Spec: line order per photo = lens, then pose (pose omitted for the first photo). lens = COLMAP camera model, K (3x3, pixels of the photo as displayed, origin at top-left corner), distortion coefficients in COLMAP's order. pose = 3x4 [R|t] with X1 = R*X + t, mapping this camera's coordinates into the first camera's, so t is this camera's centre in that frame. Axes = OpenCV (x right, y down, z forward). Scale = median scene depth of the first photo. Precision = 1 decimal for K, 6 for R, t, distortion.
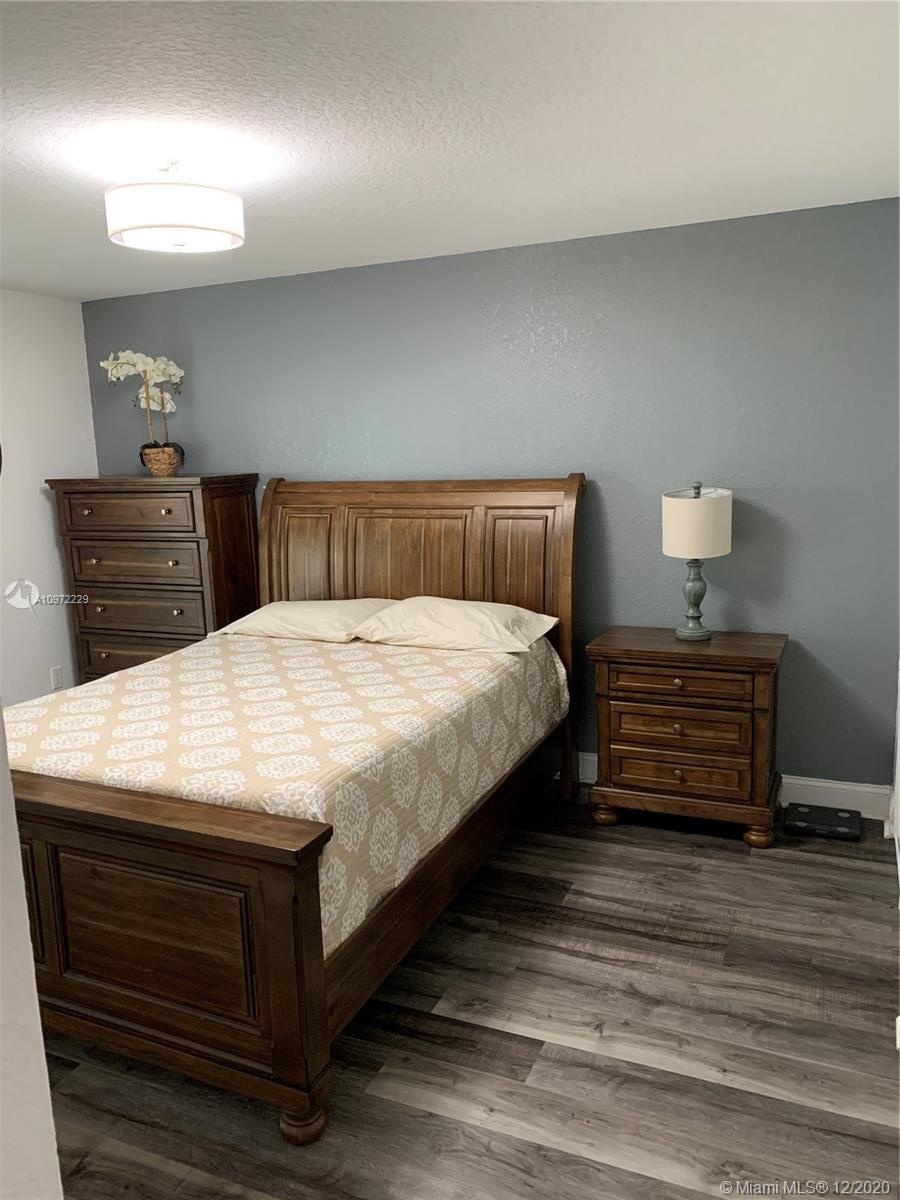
lens RADIAL K [[932.8, 0, 450.0], [0, 932.8, 600.0], [0, 0, 1]] dist [0.101675, -0.257611]
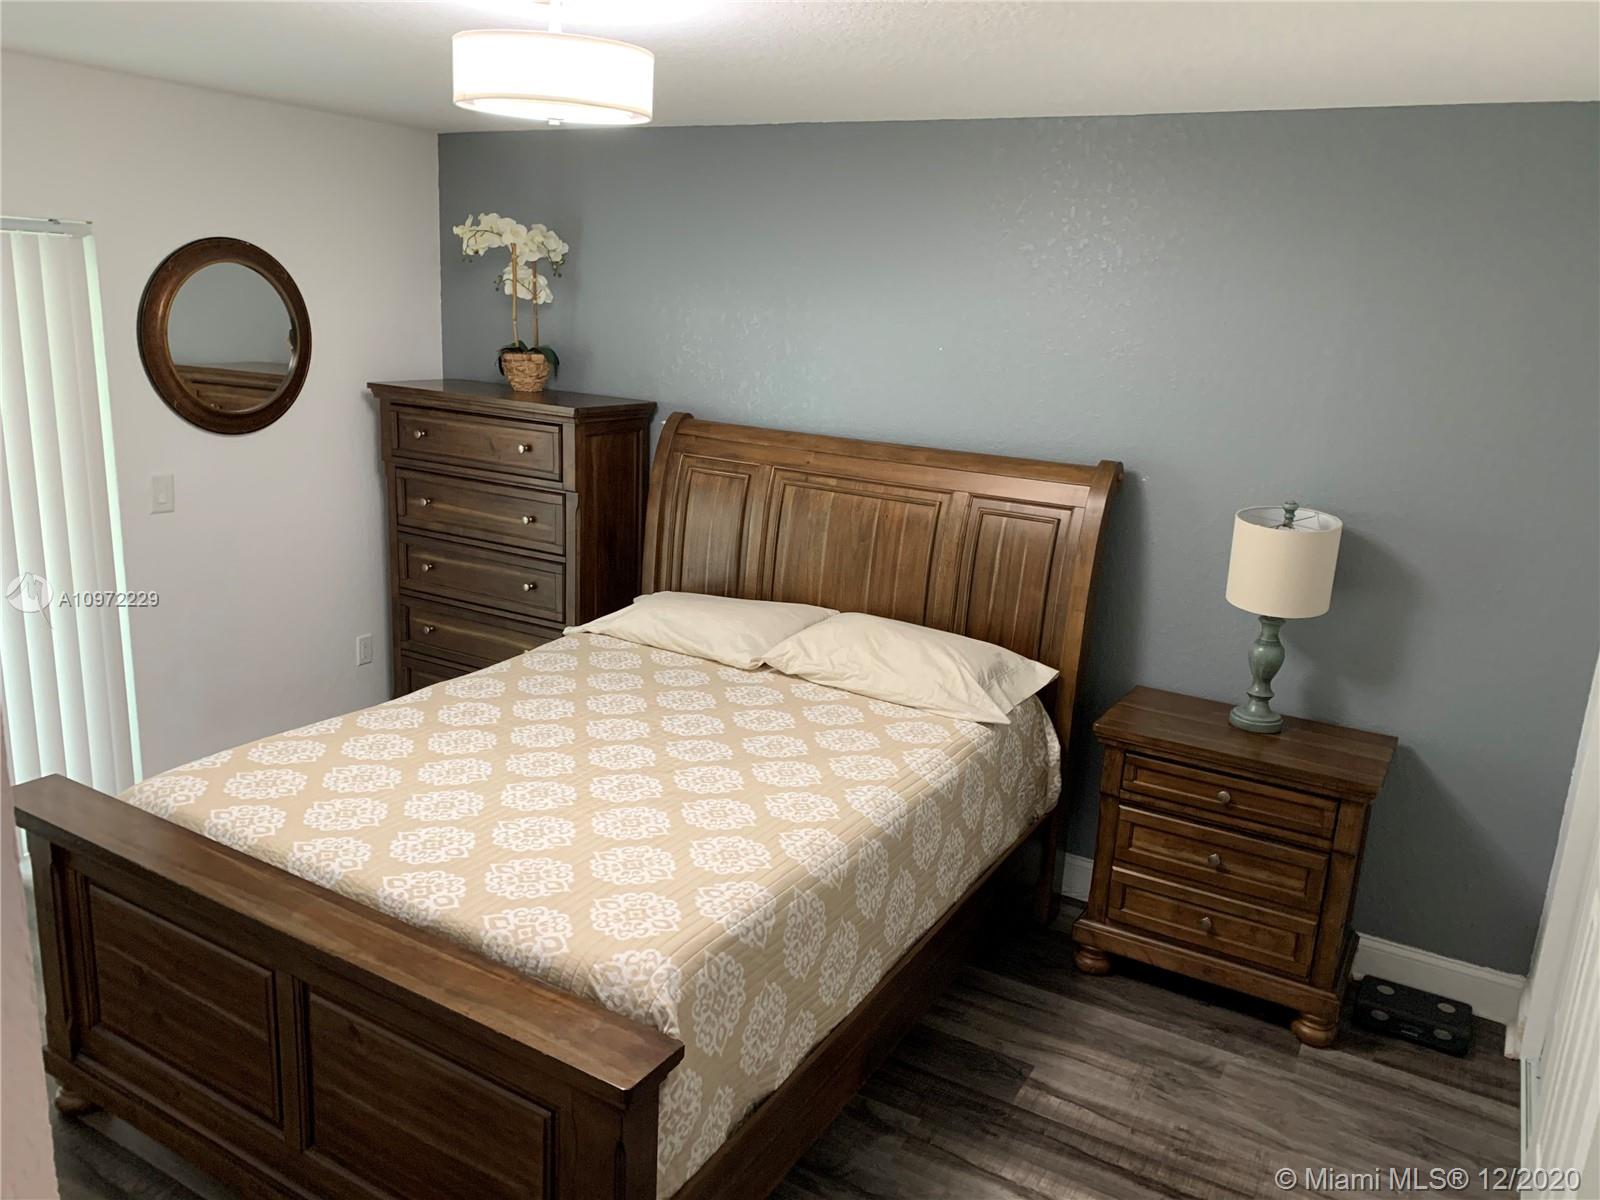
lens RADIAL K [[1243.7, 0, 800.0], [0, 1243.7, 600.0], [0, 0, 1]] dist [0.101675, -0.257611]
pose [[0.990465, 0.108975, -0.084287, -0.000542], [-0.102573, 0.991749, 0.076899, -0.087412], [0.091972, -0.067520, 0.993470, 0.072896]]
